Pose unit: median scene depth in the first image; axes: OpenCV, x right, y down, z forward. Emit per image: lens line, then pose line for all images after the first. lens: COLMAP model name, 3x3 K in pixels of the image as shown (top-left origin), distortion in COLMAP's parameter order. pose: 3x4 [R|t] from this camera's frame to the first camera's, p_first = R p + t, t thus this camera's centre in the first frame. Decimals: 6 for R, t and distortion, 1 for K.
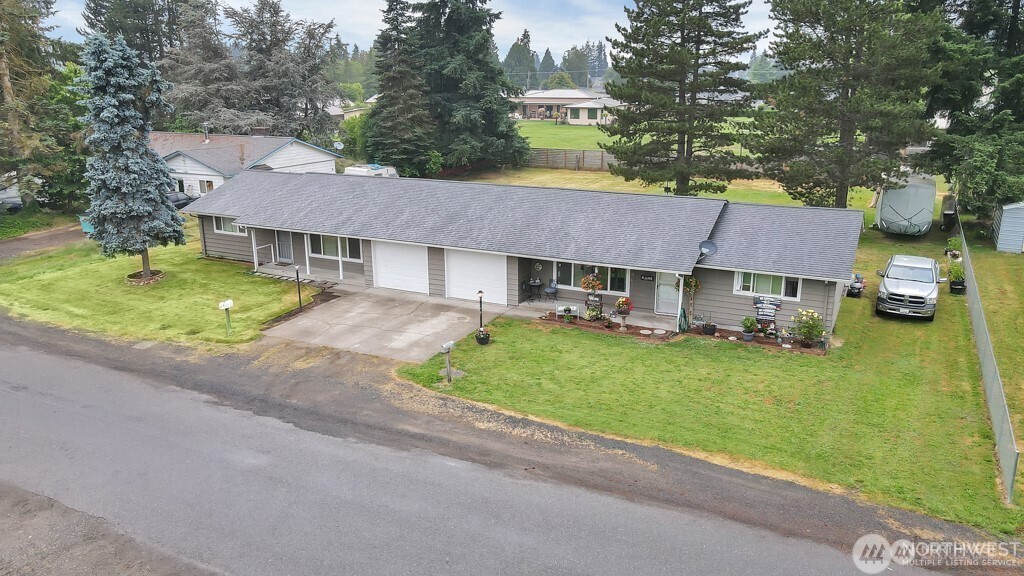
lens RADIAL K [[755.3, 0, 511.9], [0, 755.3, 286.7], [0, 0, 1]] dist [-0.005735, 0.033913]
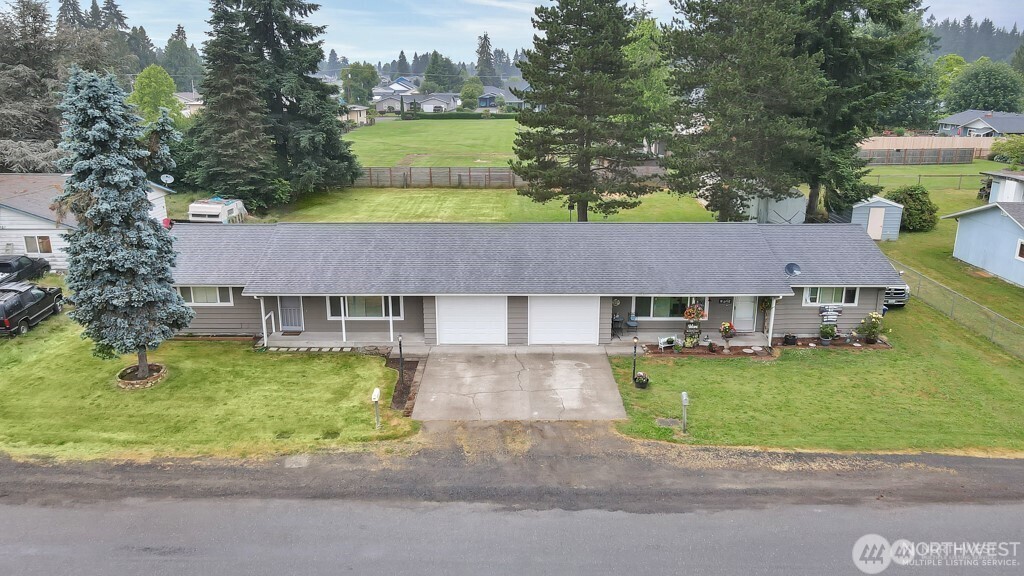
lens RADIAL K [[755.3, 0, 510.5], [0, 755.3, 288.4], [0, 0, 1]] dist [-0.005735, 0.033913]
pose [[0.893925, -0.119222, 0.432070, -0.585939], [0.116281, 0.992657, 0.033328, -0.105464], [-0.432871, 0.020449, 0.901224, 0.149588]]
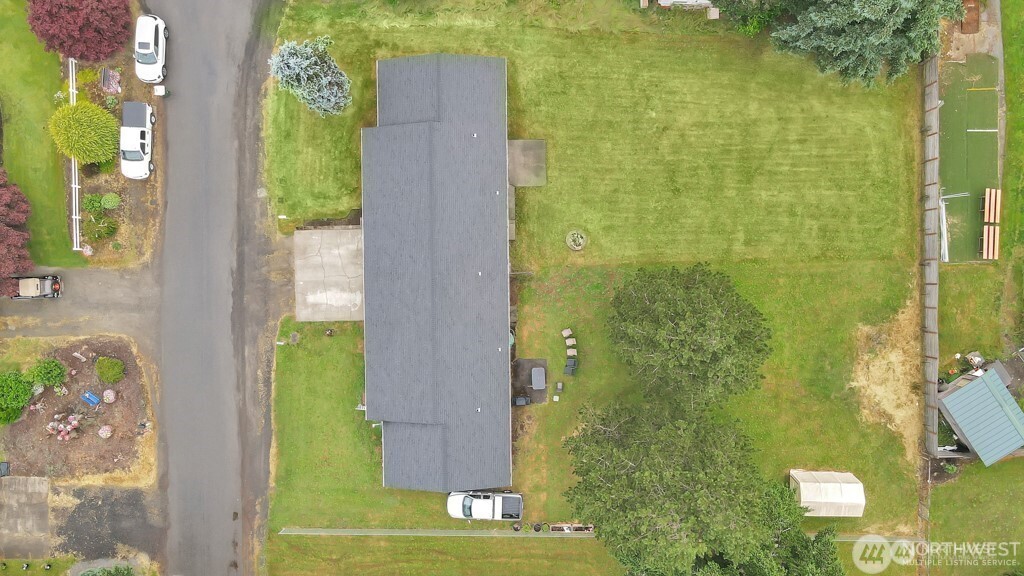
lens RADIAL K [[755.3, 0, 512.9], [0, 755.3, 288.3], [0, 0, 1]] dist [-0.005735, 0.033913]
pose [[0.462815, 0.886426, 0.007179, 0.075587], [-0.212466, 0.103062, 0.971718, -2.077359], [0.860616, -0.451251, 0.236034, 0.944847]]
